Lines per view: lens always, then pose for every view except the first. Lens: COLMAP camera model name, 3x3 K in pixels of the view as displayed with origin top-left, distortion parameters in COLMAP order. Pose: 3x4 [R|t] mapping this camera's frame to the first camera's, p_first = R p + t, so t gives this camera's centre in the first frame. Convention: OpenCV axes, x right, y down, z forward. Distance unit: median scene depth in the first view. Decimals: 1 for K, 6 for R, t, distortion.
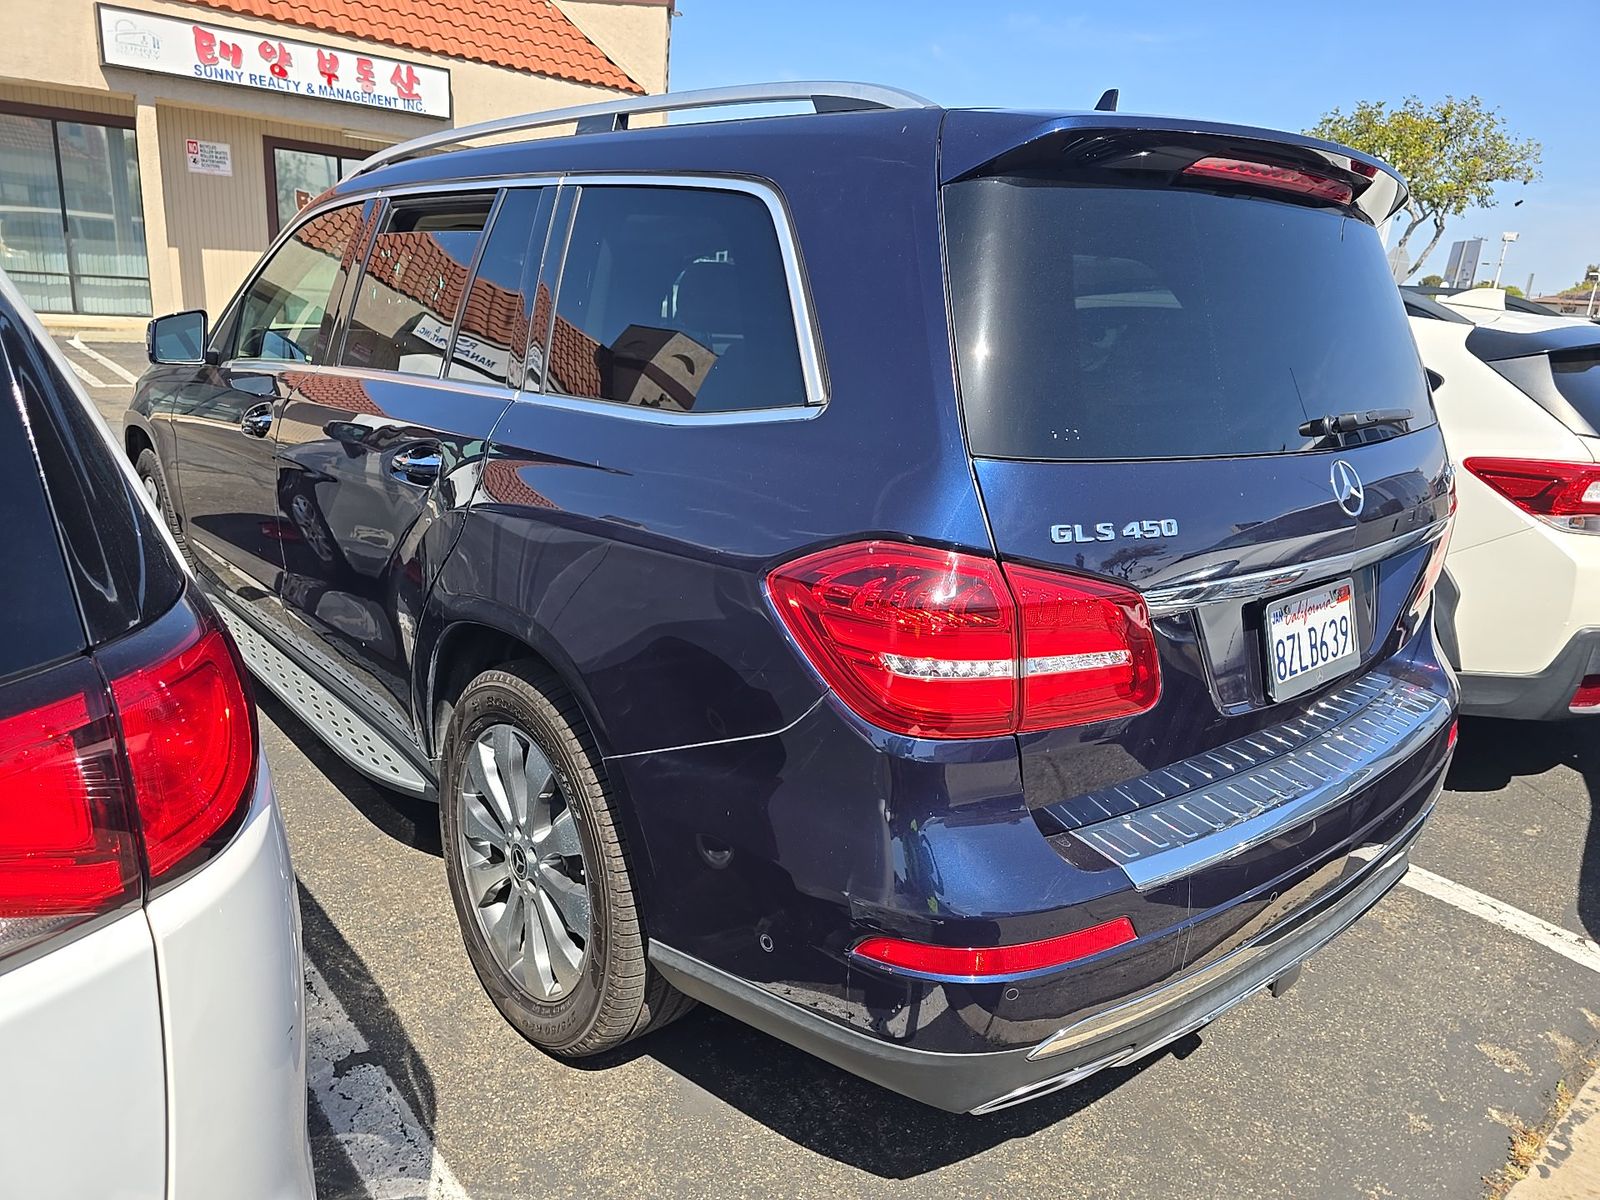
lens RADIAL K [[1100.0, 0, 801.8], [0, 1100.0, 603.4], [0, 0, 1]] dist [0.011520, -0.009877]
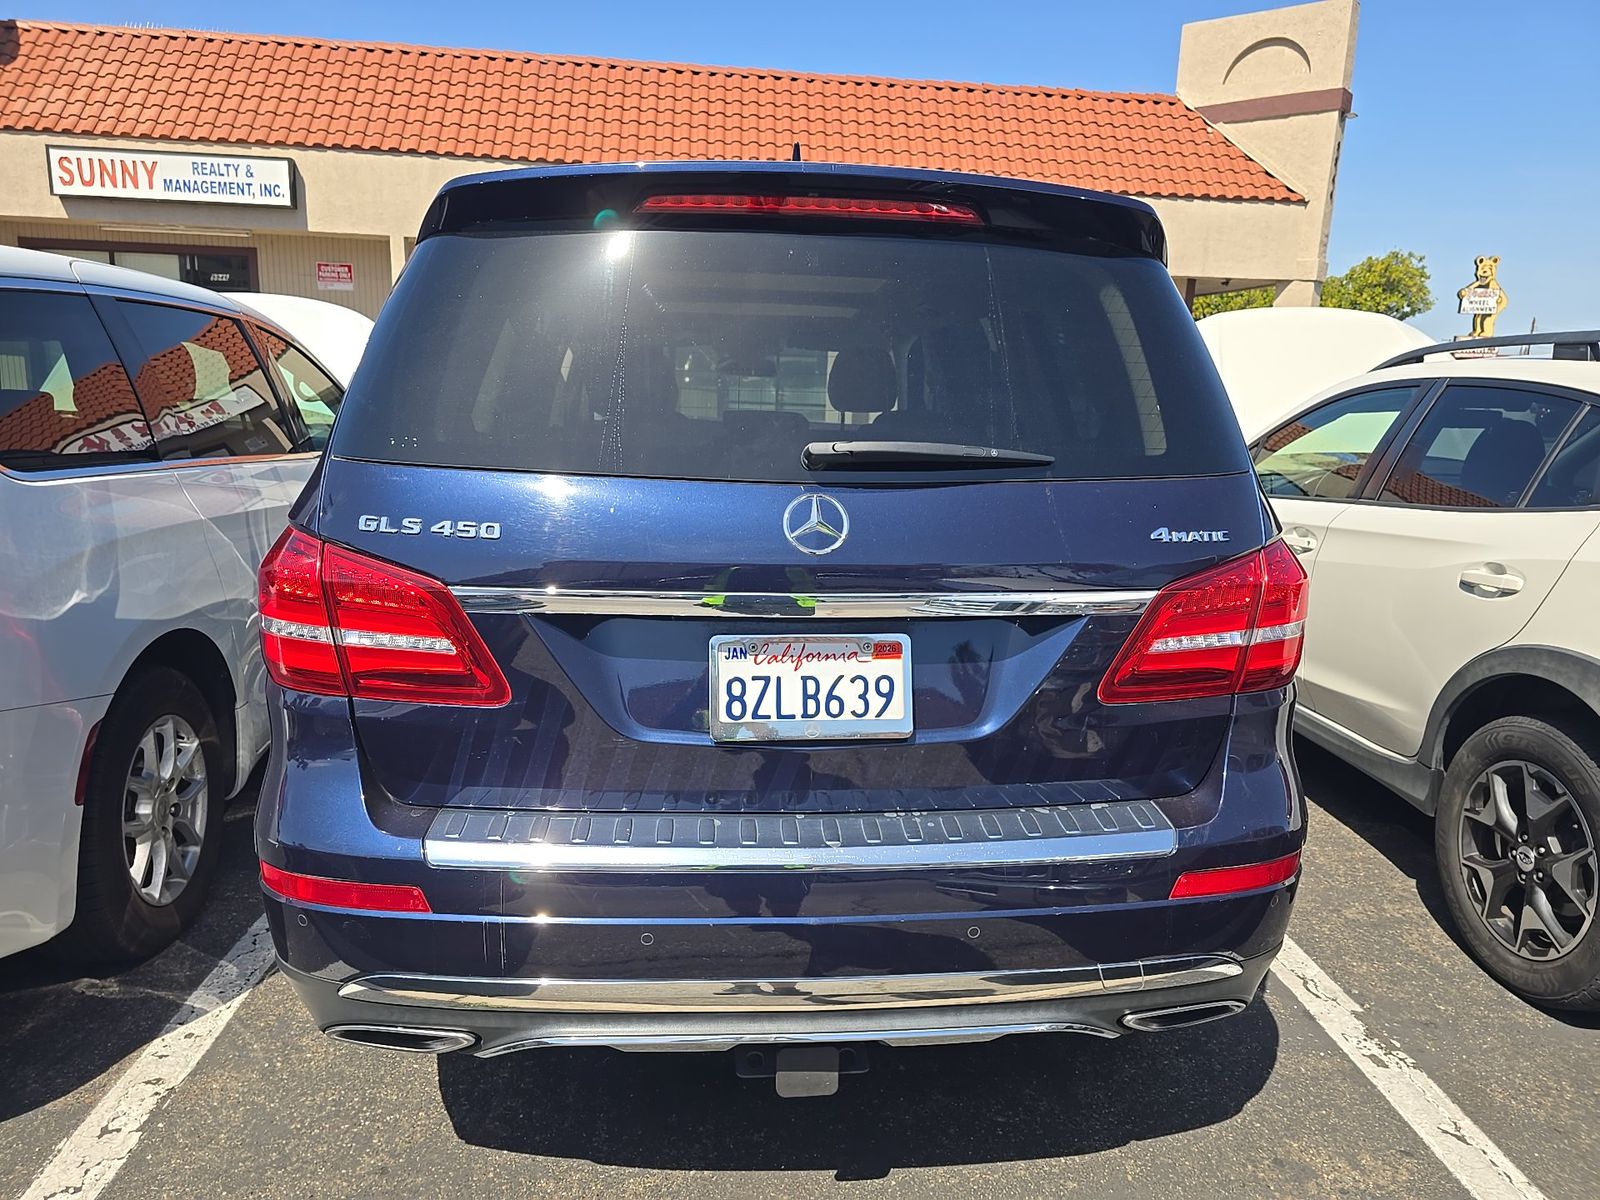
lens RADIAL K [[1100.0, 0, 804.2], [0, 1100.0, 597.6], [0, 0, 1]] dist [0.011520, -0.009877]
pose [[0.803030, 0.078949, -0.590686, 0.955725], [-0.144830, 0.987324, -0.064932, 0.017129], [0.578072, 0.137691, 0.804285, 0.248837]]
